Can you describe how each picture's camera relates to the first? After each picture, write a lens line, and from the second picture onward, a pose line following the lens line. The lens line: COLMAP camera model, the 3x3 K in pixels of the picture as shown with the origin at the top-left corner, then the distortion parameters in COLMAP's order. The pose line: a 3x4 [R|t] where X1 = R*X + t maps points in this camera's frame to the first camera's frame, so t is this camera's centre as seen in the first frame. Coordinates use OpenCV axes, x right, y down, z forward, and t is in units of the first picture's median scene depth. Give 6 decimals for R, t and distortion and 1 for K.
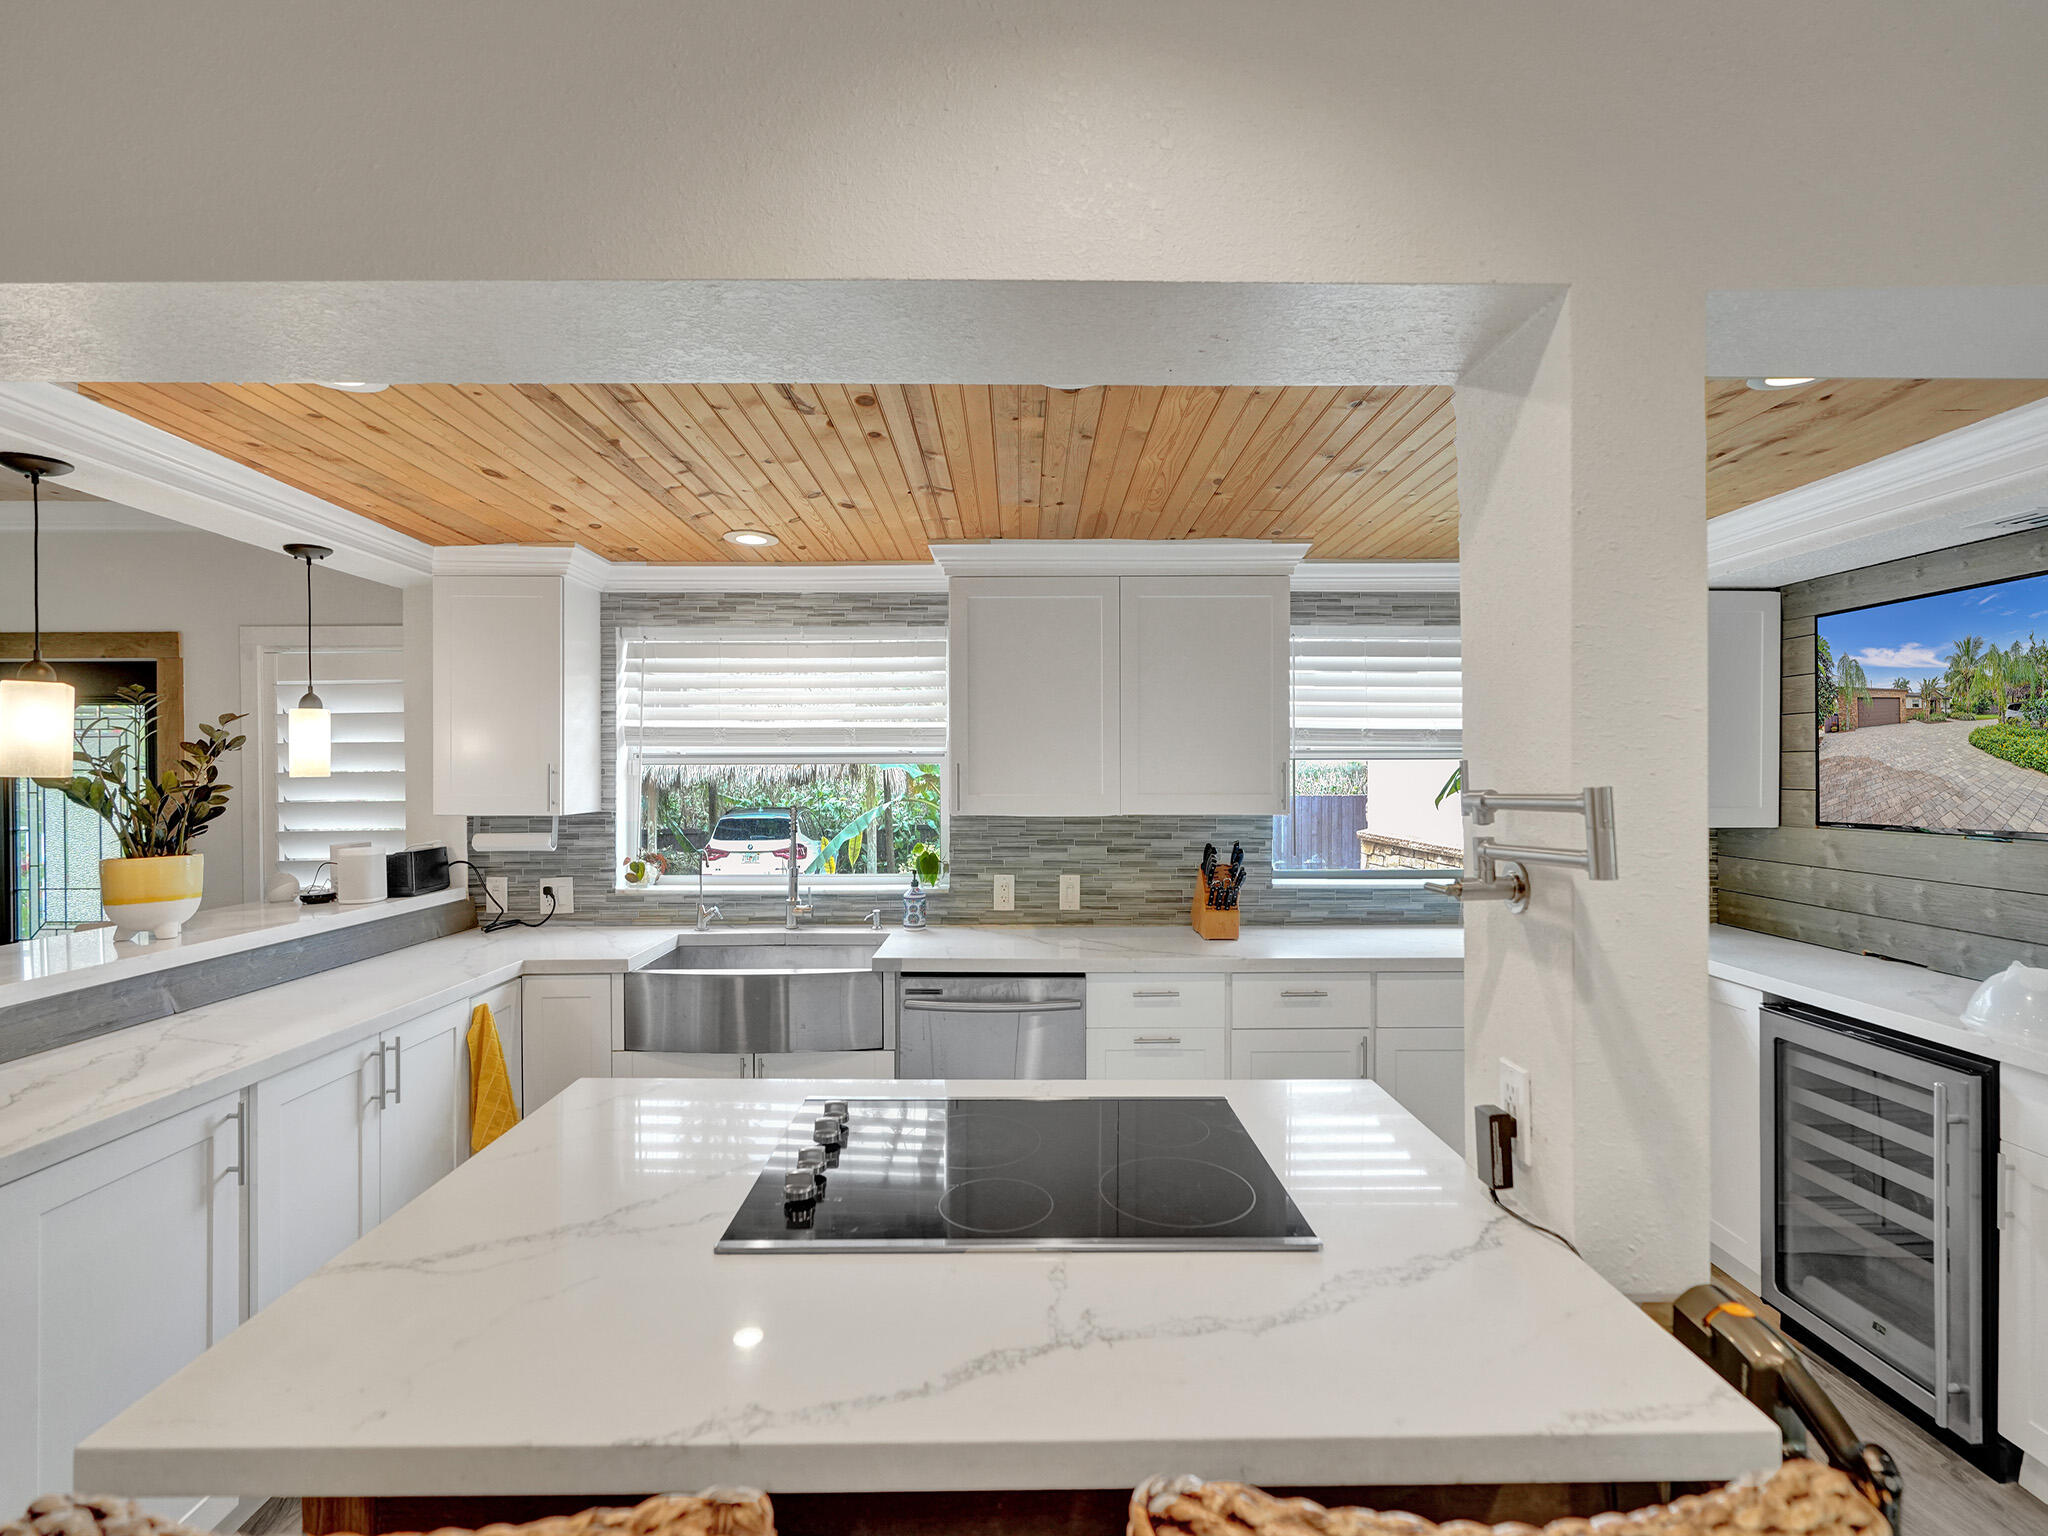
lens RADIAL K [[942.9, 0, 1030.4], [0, 942.9, 765.2], [0, 0, 1]] dist [-0.004078, 0.003045]
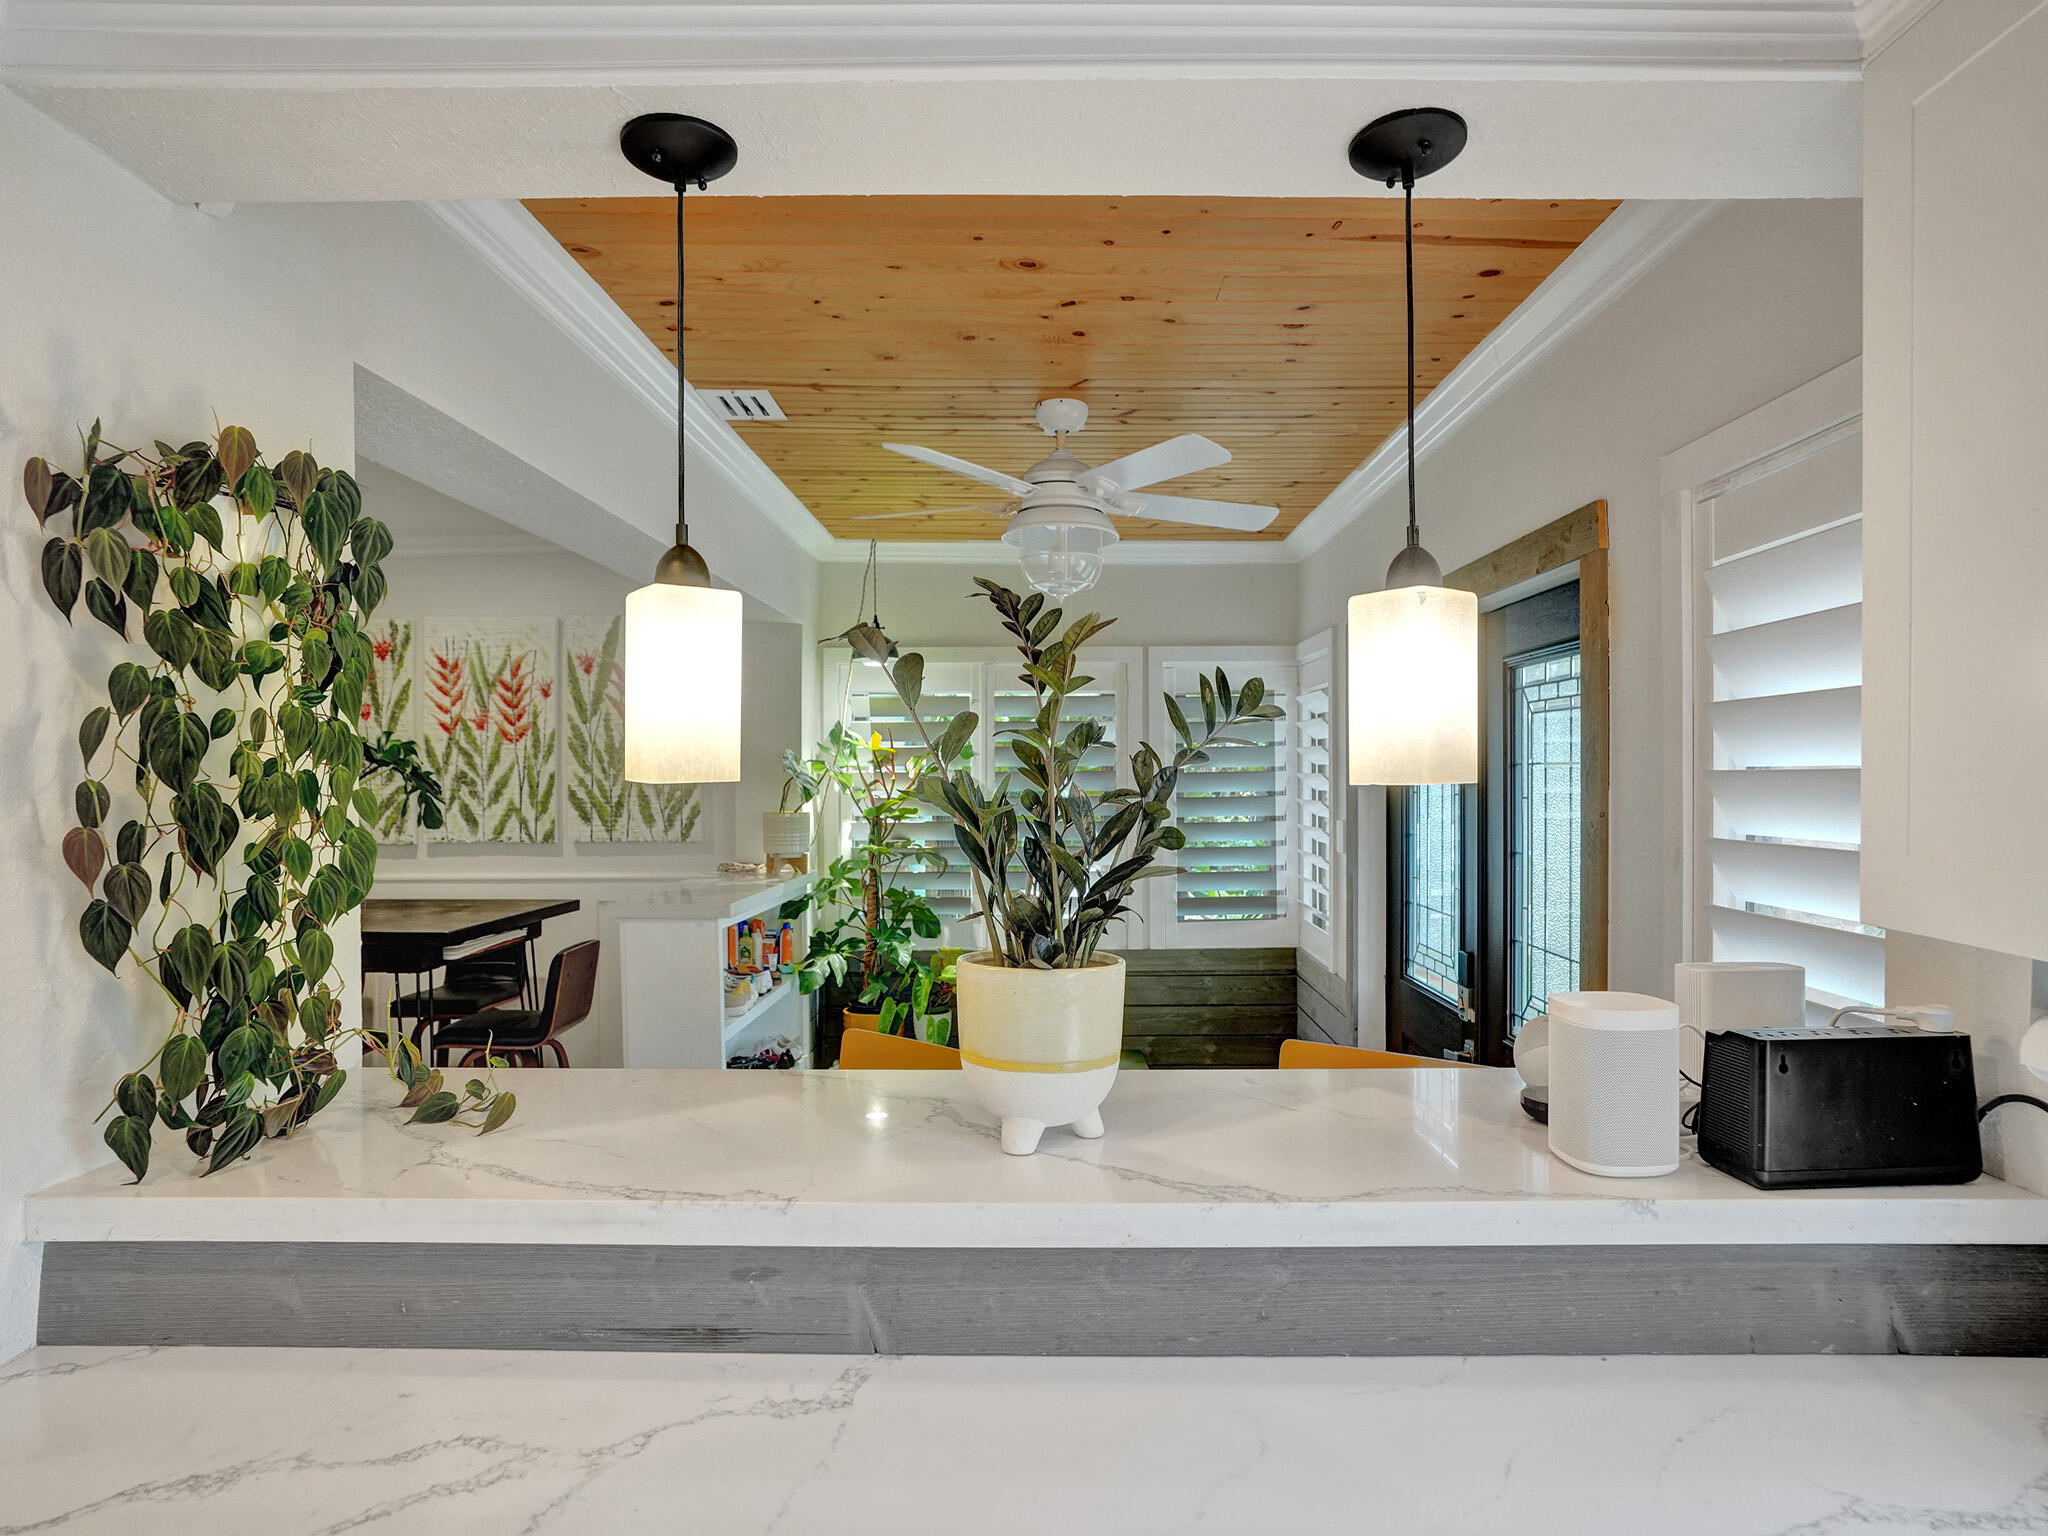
lens RADIAL K [[1176.9, 0, 1046.5], [0, 1176.9, 771.4], [0, 0, 1]] dist [-0.035607, -0.000071]
pose [[0.008535, 0.011956, -0.999892, -0.346221], [-0.006809, 0.999906, 0.011898, 0.004117], [0.999940, 0.006707, 0.008615, 0.906957]]
